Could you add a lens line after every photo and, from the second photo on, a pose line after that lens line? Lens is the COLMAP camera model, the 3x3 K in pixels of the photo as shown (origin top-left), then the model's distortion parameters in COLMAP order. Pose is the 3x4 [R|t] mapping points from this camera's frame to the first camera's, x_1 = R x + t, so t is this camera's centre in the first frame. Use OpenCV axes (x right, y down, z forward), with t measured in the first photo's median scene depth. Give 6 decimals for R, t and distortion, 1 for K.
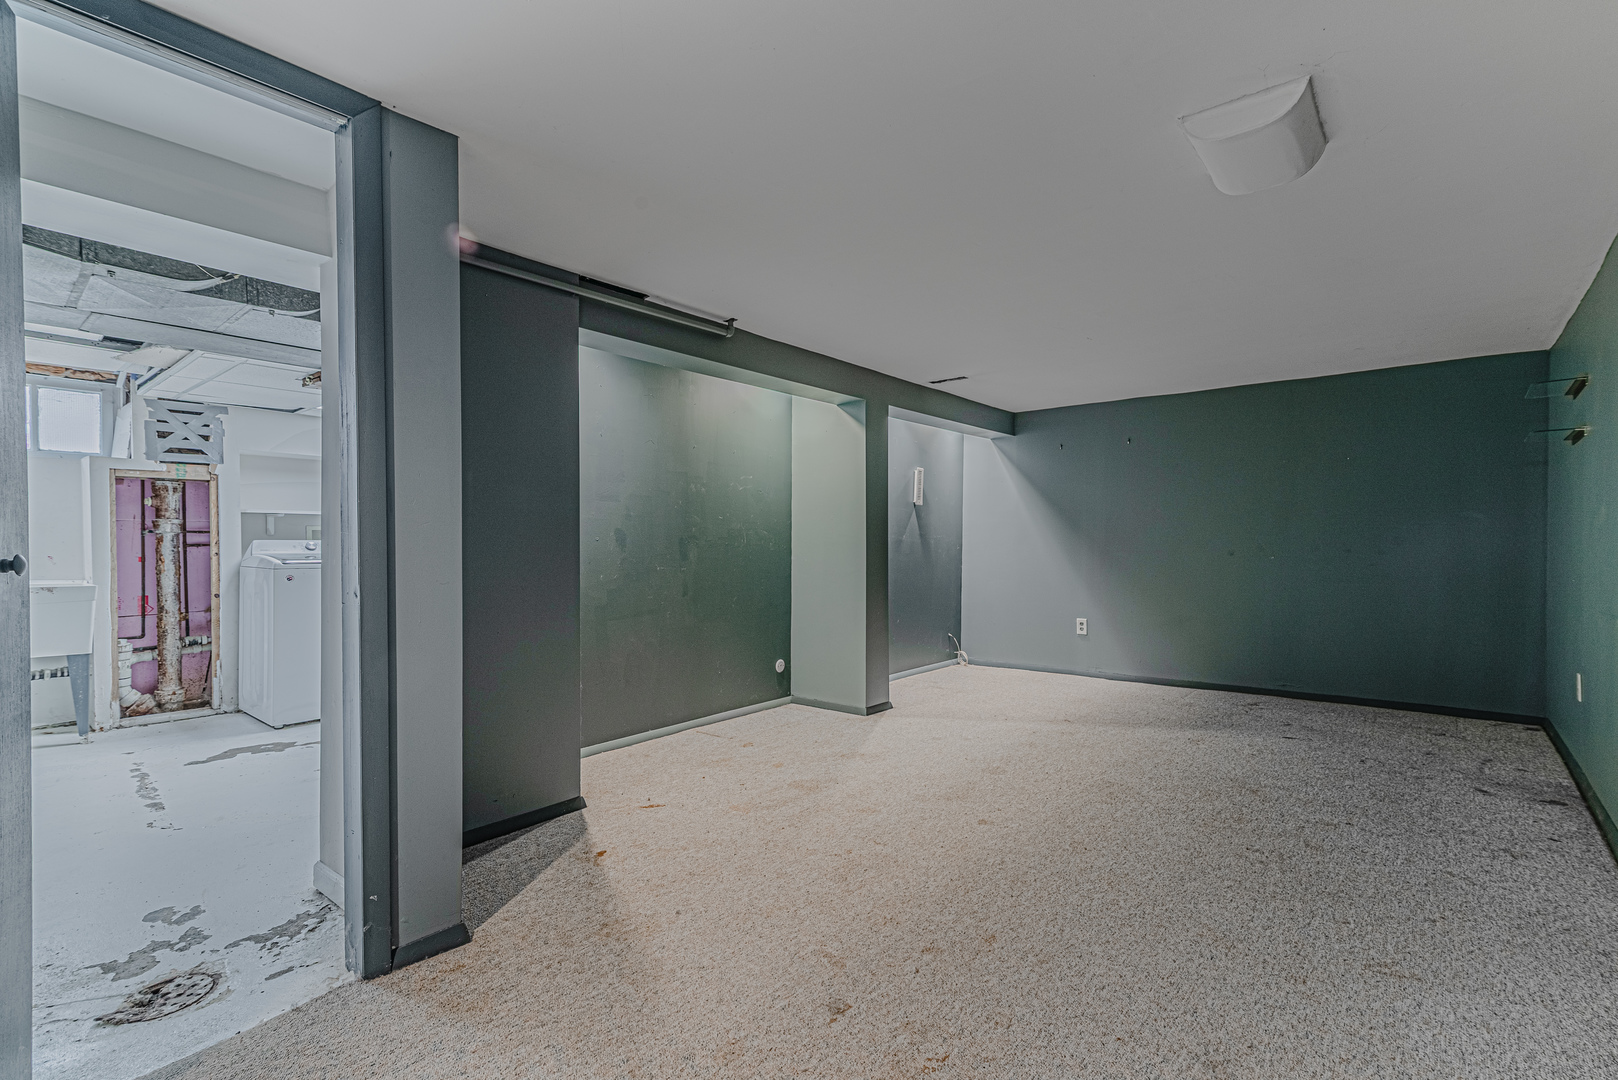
lens RADIAL K [[745.4, 0, 809.9], [0, 745.4, 544.2], [0, 0, 1]] dist [0.011877, -0.002277]
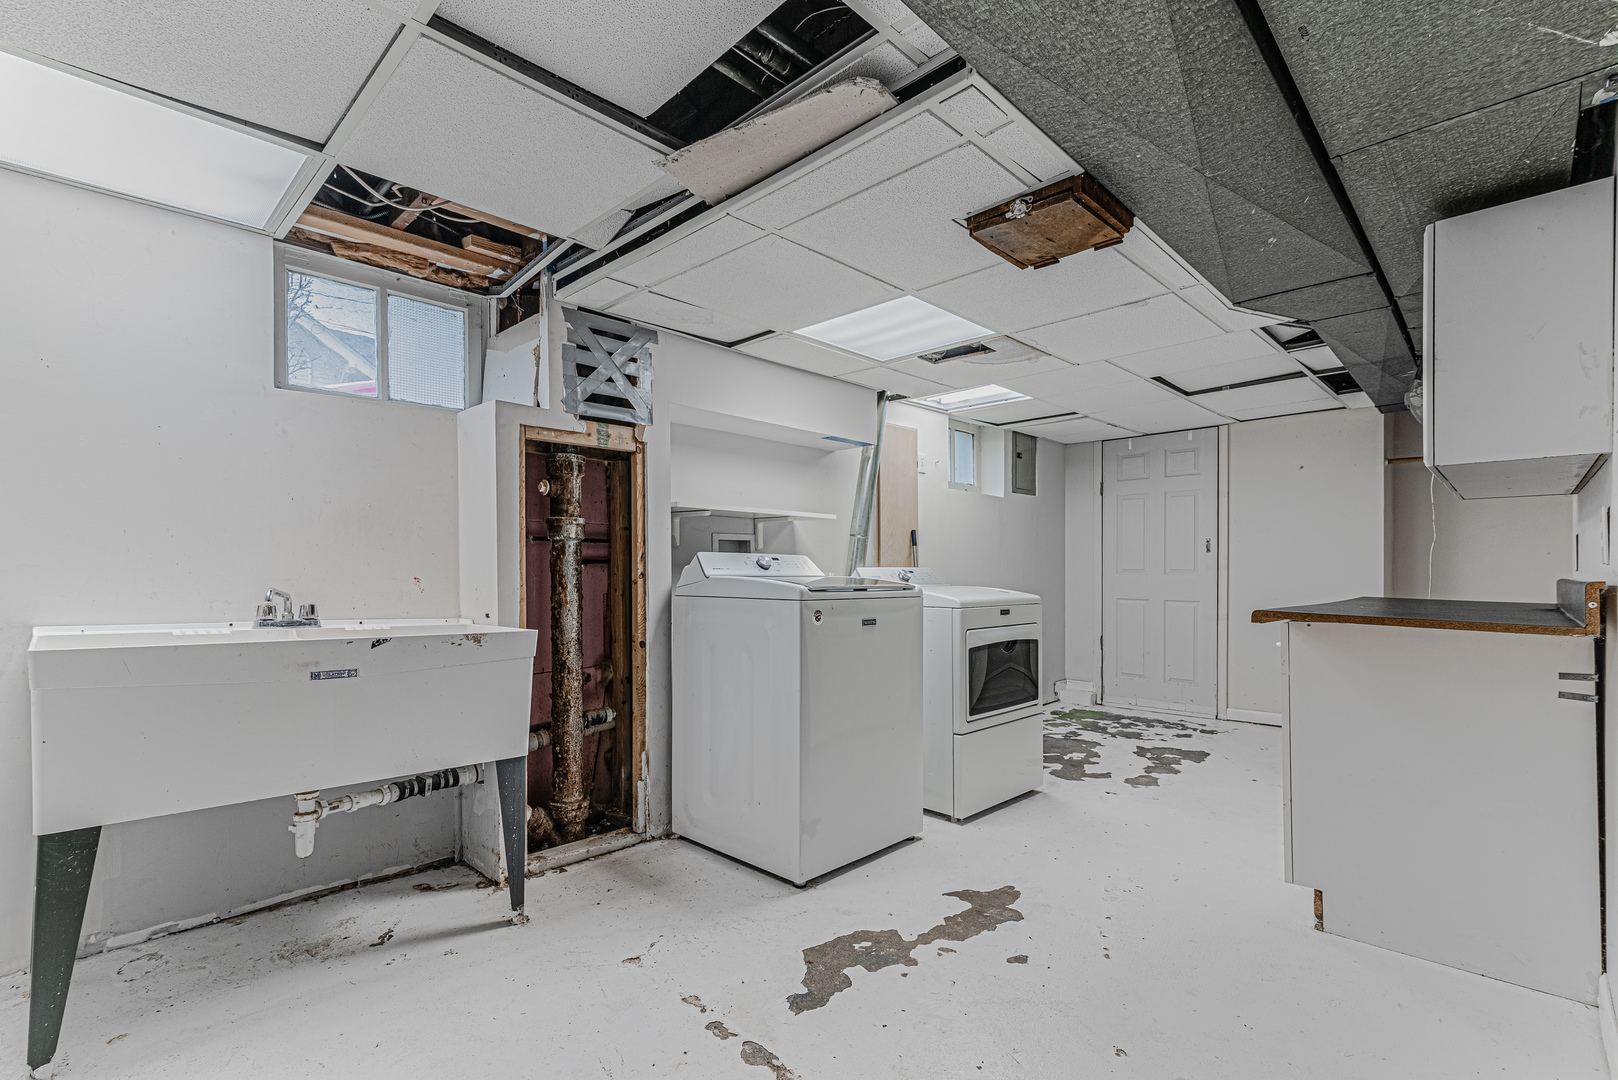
lens RADIAL K [[745.4, 0, 773.5], [0, 745.4, 572.6], [0, 0, 1]] dist [0.011877, -0.002277]
pose [[0.997019, 0.000426, -0.077154, -0.648360], [-0.000735, 0.999992, -0.003979, 0.013662], [0.077152, 0.004024, 0.997011, 0.417515]]
